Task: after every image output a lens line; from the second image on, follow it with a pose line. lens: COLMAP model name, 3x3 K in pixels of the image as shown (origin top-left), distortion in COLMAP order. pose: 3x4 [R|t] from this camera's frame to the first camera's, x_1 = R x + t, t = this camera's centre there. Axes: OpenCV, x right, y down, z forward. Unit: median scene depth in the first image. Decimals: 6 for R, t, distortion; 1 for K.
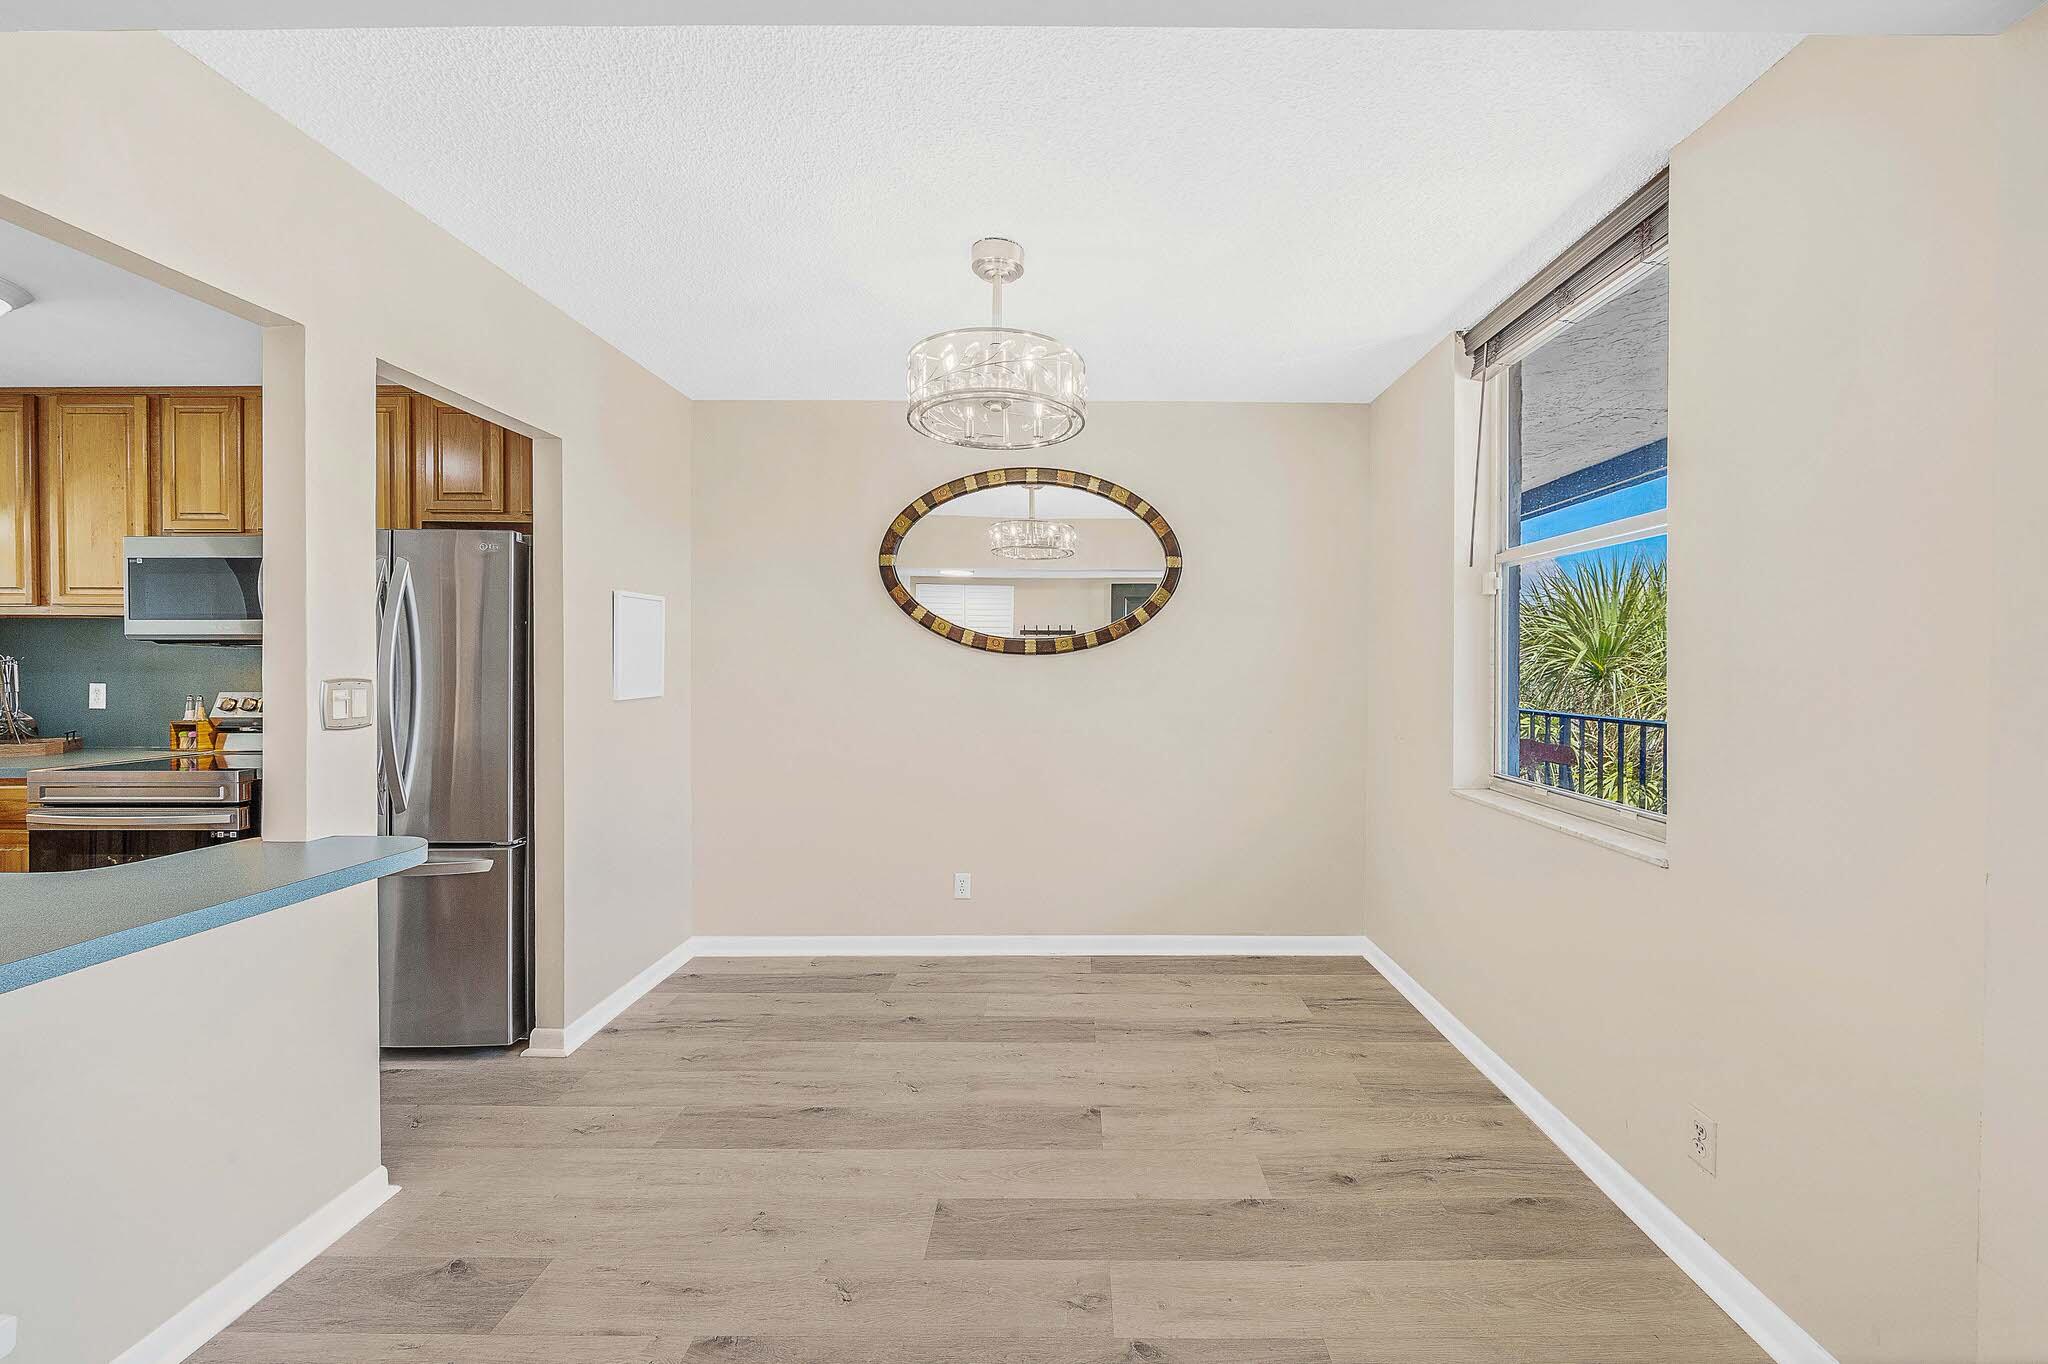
lens RADIAL K [[728.8, 0, 1036.9], [0, 728.8, 665.5], [0, 0, 1]] dist [-0.002677, 0.000316]
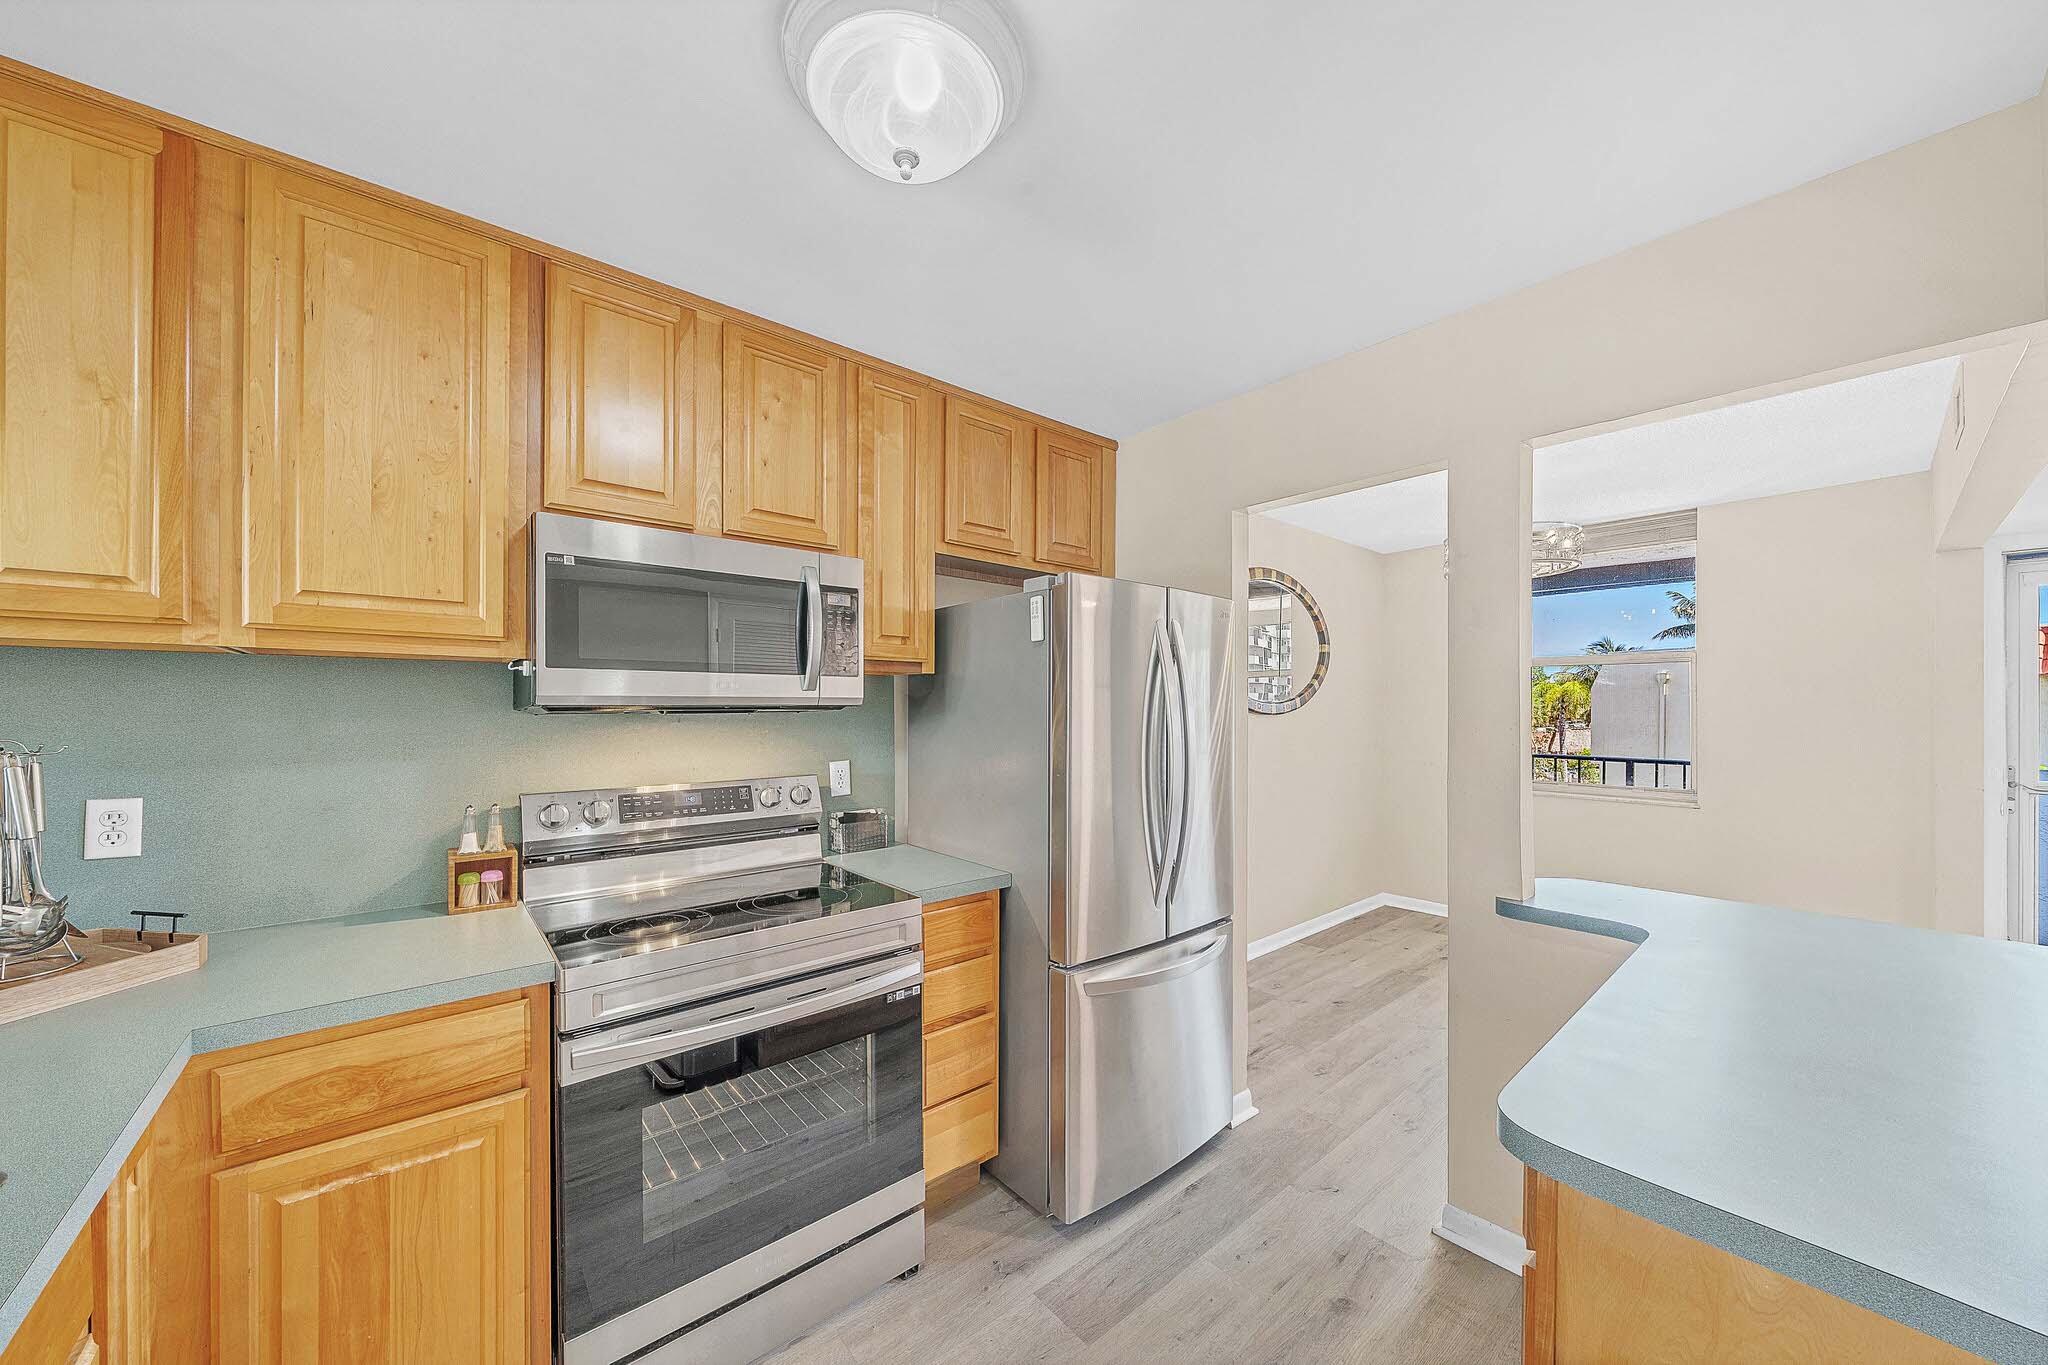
lens RADIAL K [[728.8, 0, 1019.3], [0, 728.8, 709.0], [0, 0, 1]] dist [-0.002677, 0.000316]
pose [[0.758477, -0.003206, 0.651691, -1.295678], [0.004772, 0.999988, -0.000634, -0.030094], [-0.651682, 0.003590, 0.758484, 0.353309]]
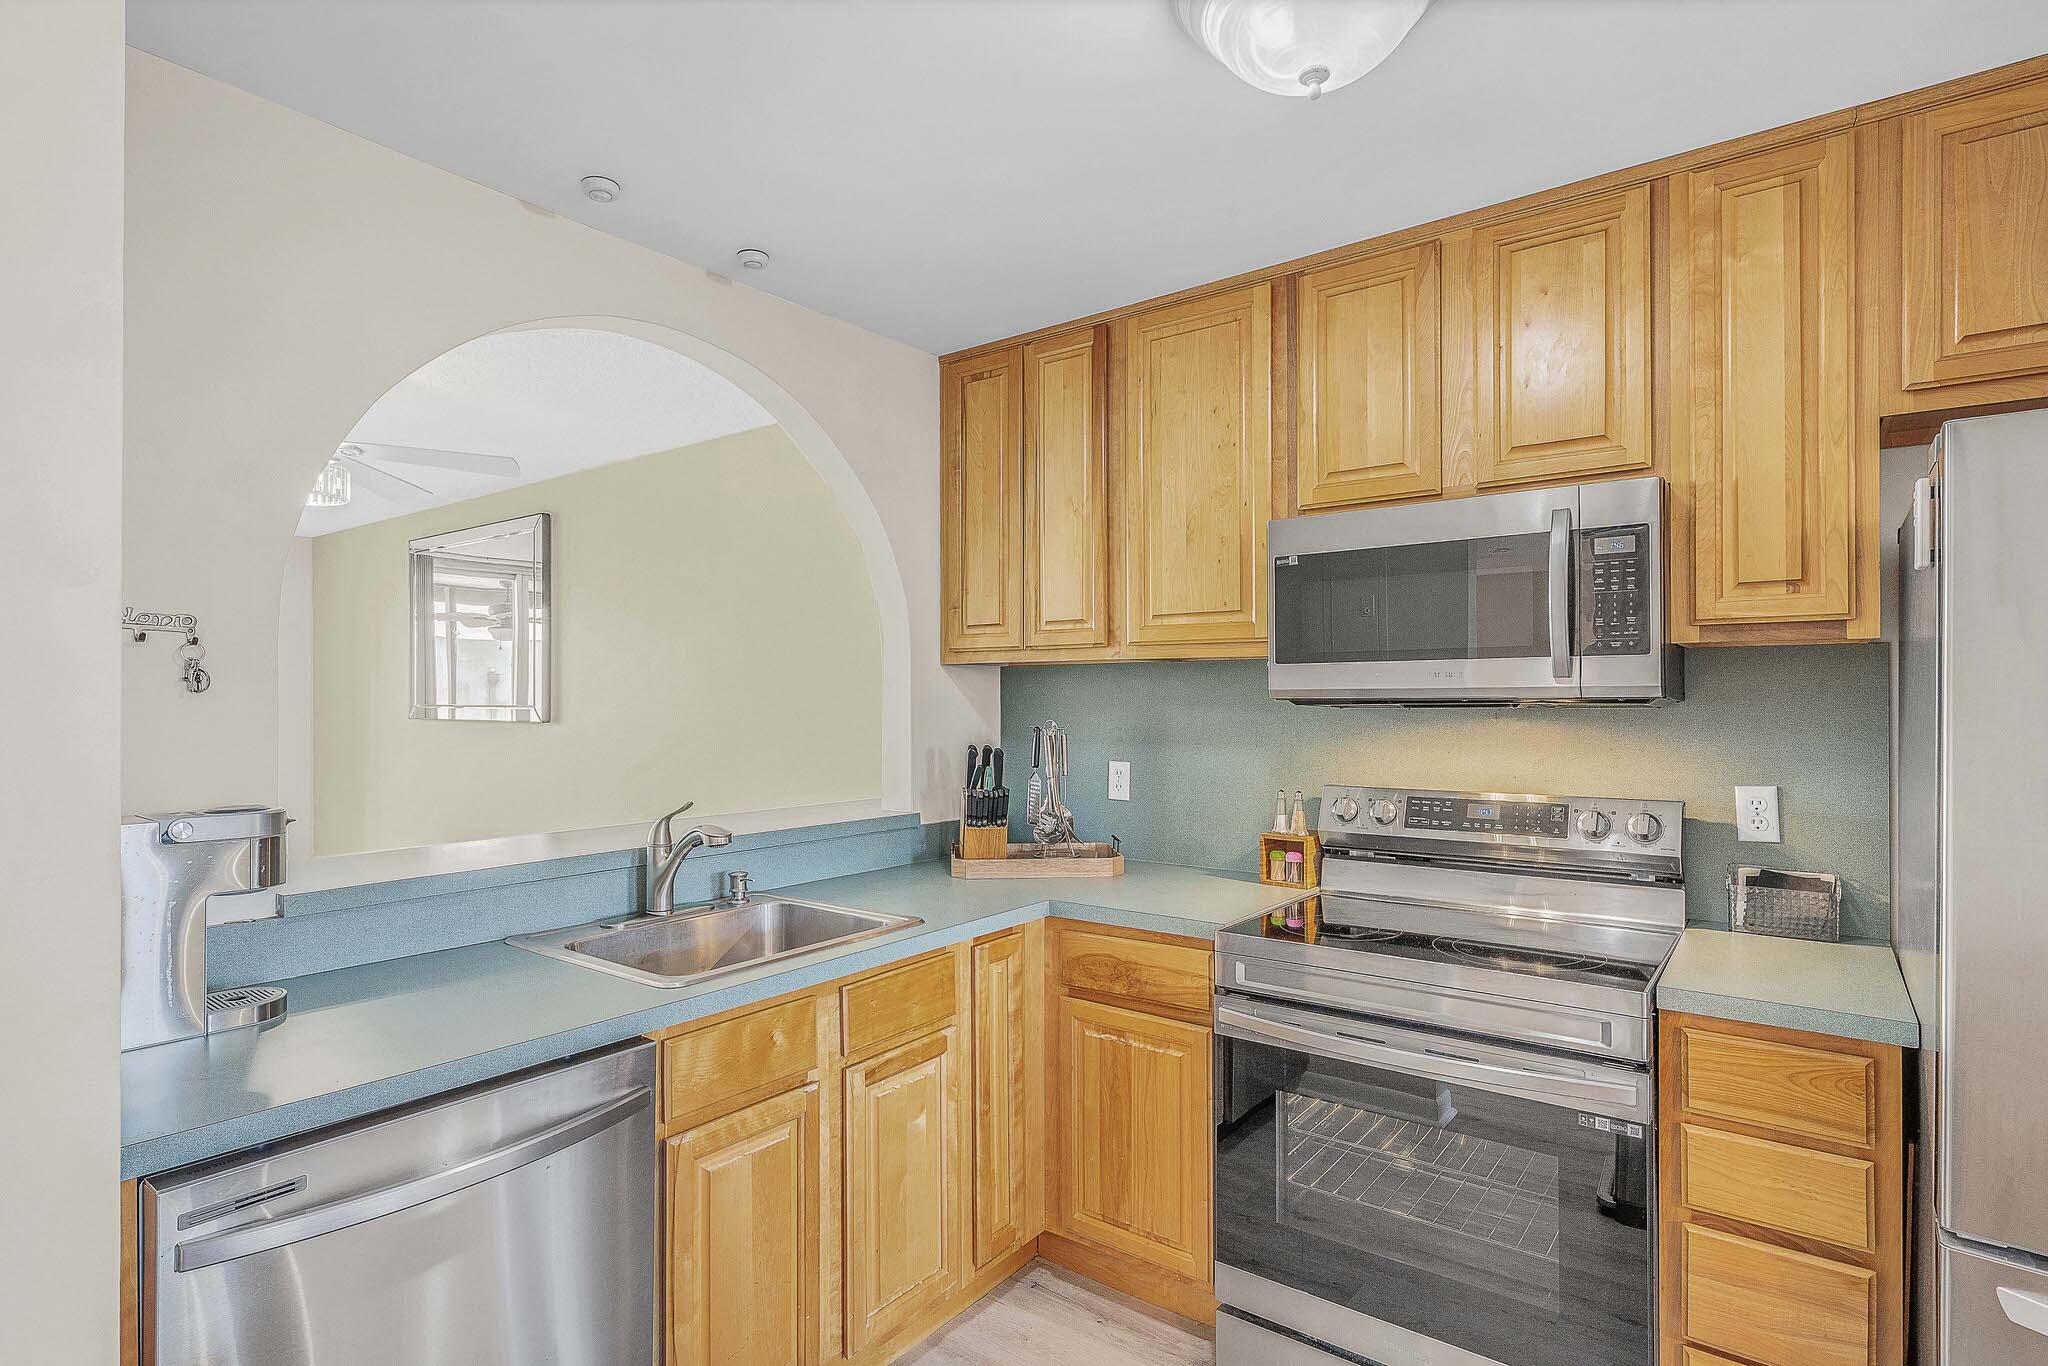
lens RADIAL K [[1054.5, 0, 1015.3], [0, 1054.5, 700.0], [0, 0, 1]] dist [0.005052, 0.000018]
pose [[0.795018, -0.003975, -0.606573, -0.877025], [0.000407, 0.999982, -0.006020, -0.029053], [0.606586, 0.004539, 0.795005, 0.200618]]
